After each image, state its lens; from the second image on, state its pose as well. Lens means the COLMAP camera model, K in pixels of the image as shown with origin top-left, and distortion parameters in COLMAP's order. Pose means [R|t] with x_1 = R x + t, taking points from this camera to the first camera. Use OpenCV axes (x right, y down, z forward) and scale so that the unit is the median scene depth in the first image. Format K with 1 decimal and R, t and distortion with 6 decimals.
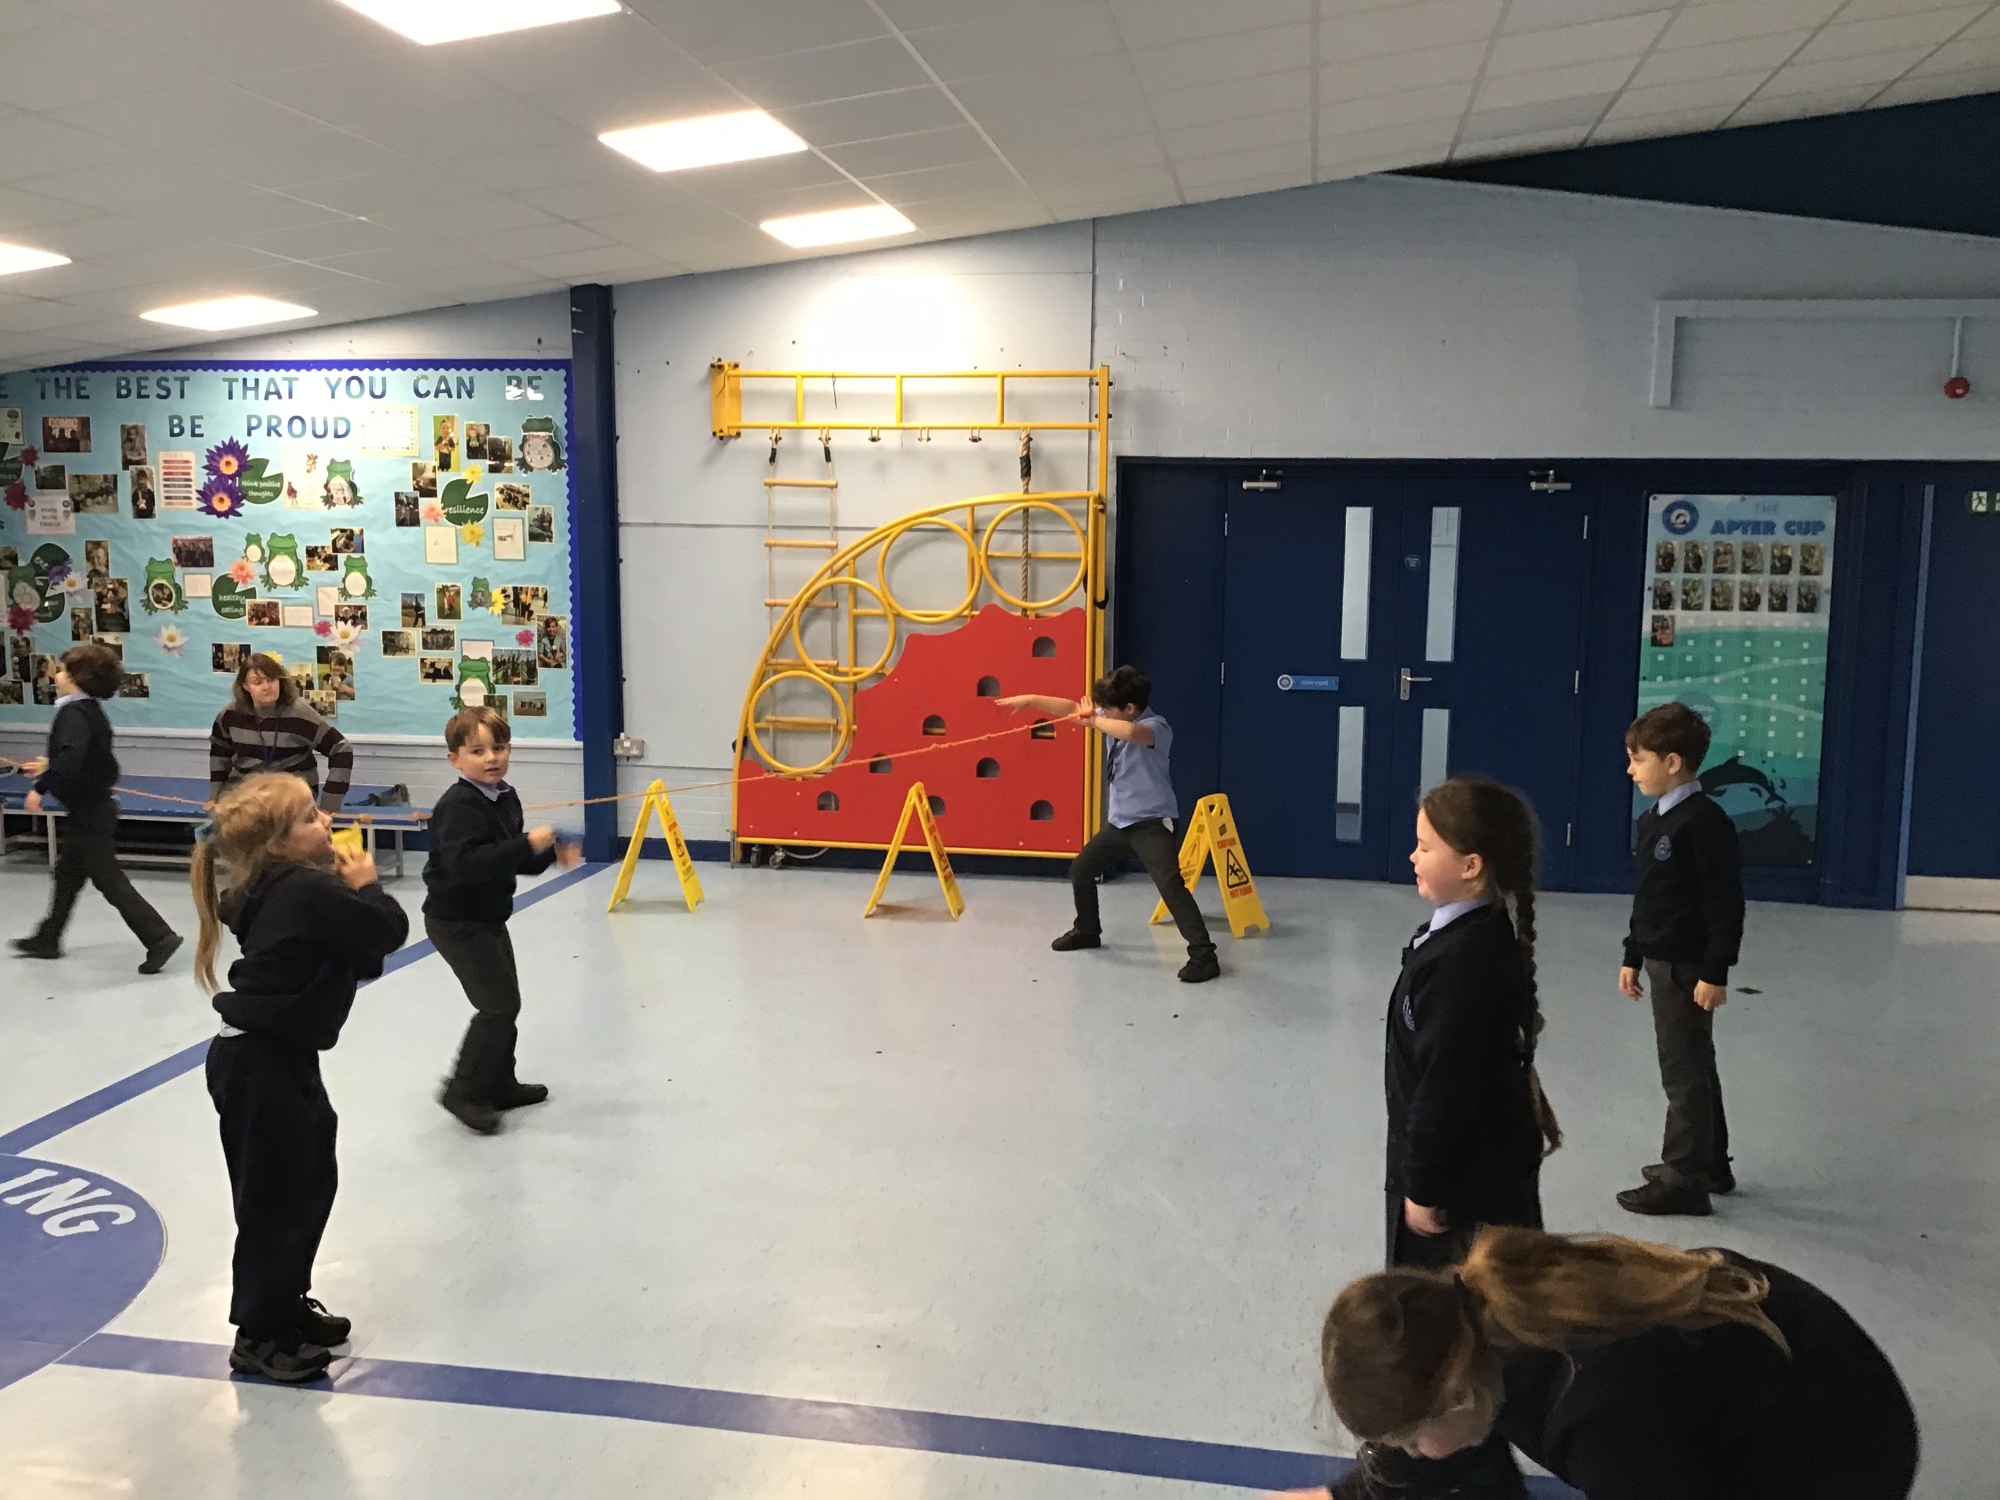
lens RADIAL K [[1796.9, 0, 1001.9], [0, 1796.9, 745.6], [0, 0, 1]] dist [0.137863, -0.277099]
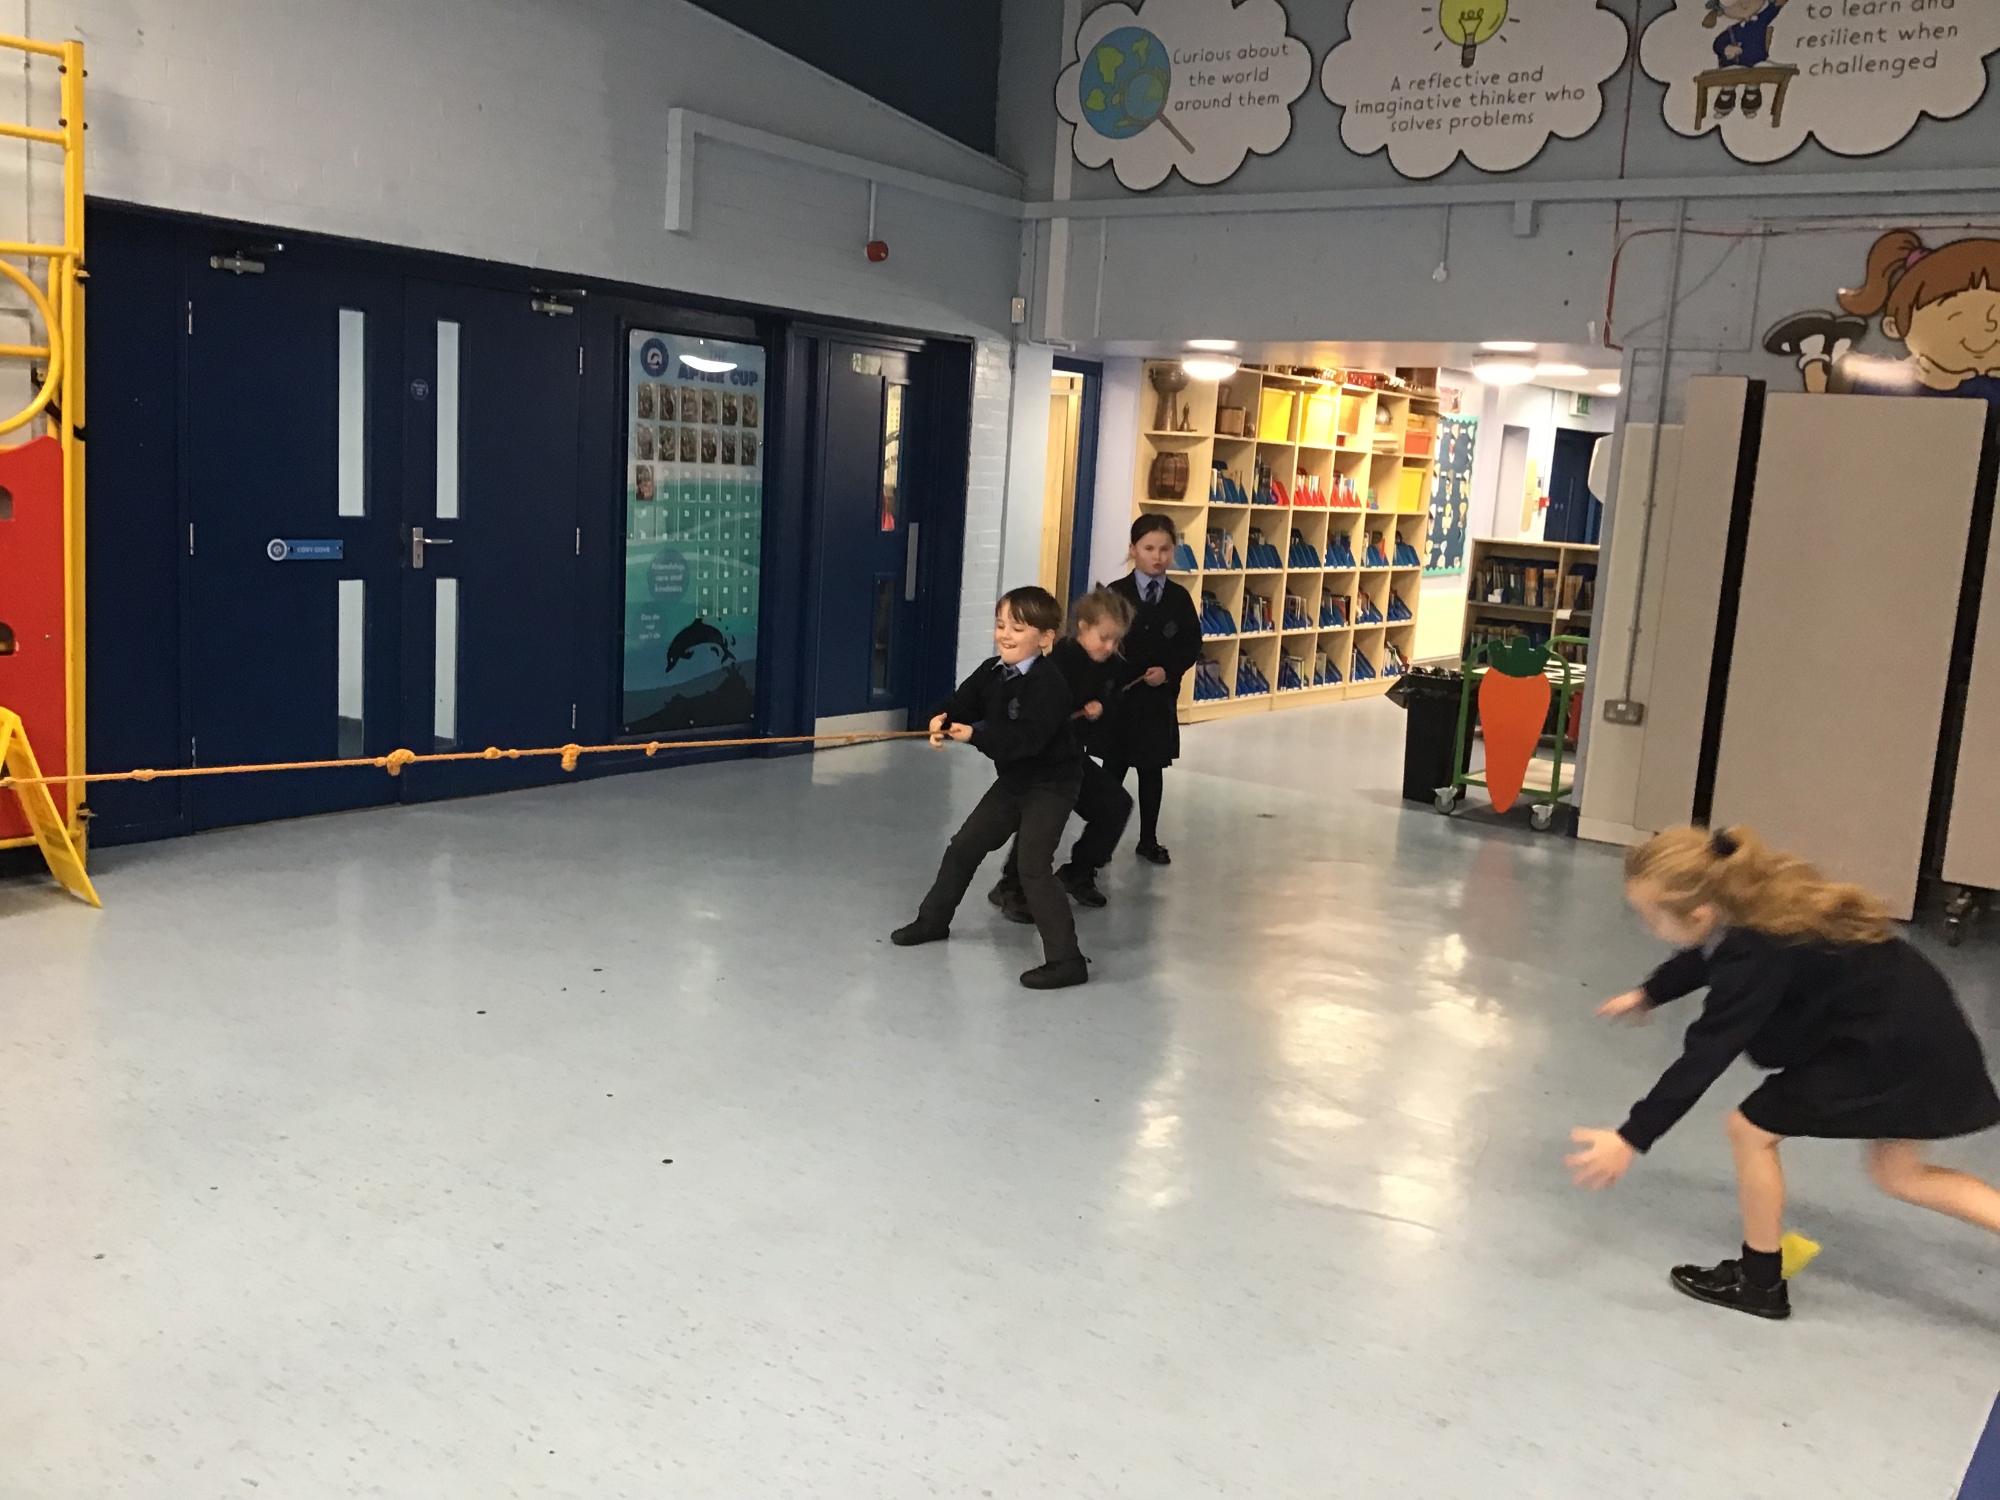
lens RADIAL K [[1796.9, 0, 1001.9], [0, 1796.9, 745.6], [0, 0, 1]] dist [0.137863, -0.277099]
pose [[0.437236, -0.124149, 0.890737, -0.355849], [0.057084, 0.992260, 0.110278, -0.020332], [-0.897534, 0.002629, 0.440938, 0.404693]]
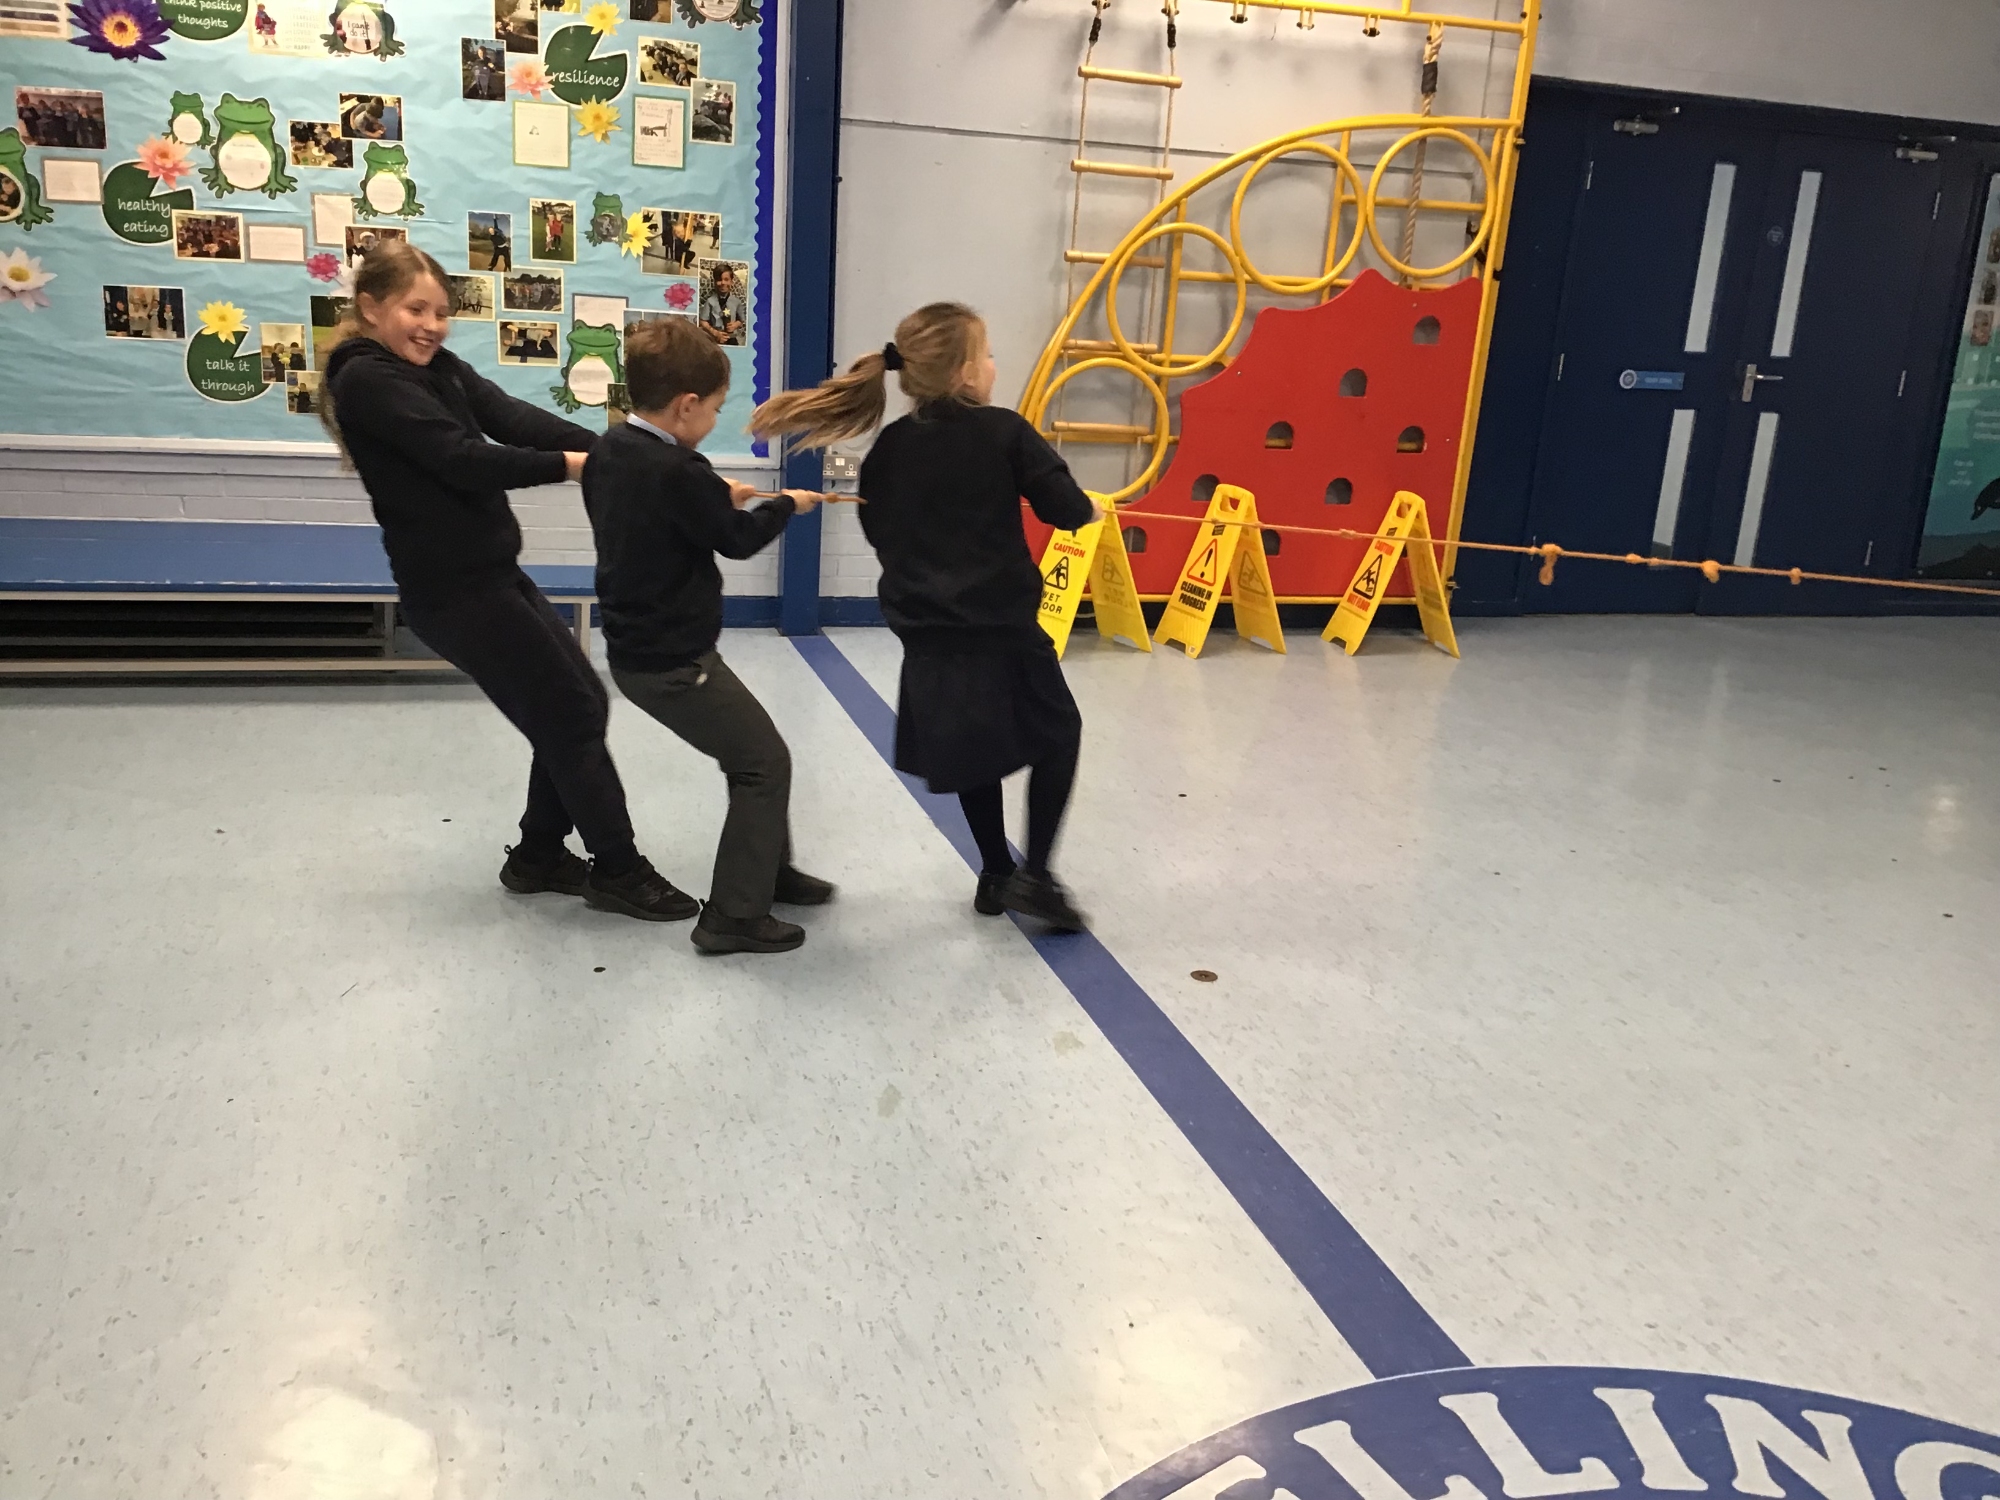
lens RADIAL K [[1790.9, 0, 1000.7], [0, 1790.9, 747.3], [0, 0, 1]] dist [0.097409, -0.181282]
pose [[0.894737, -0.076008, 0.440079, -0.458062], [0.000470, 0.985570, 0.169267, -0.009107], [-0.446594, -0.151242, 0.881861, 0.354677]]
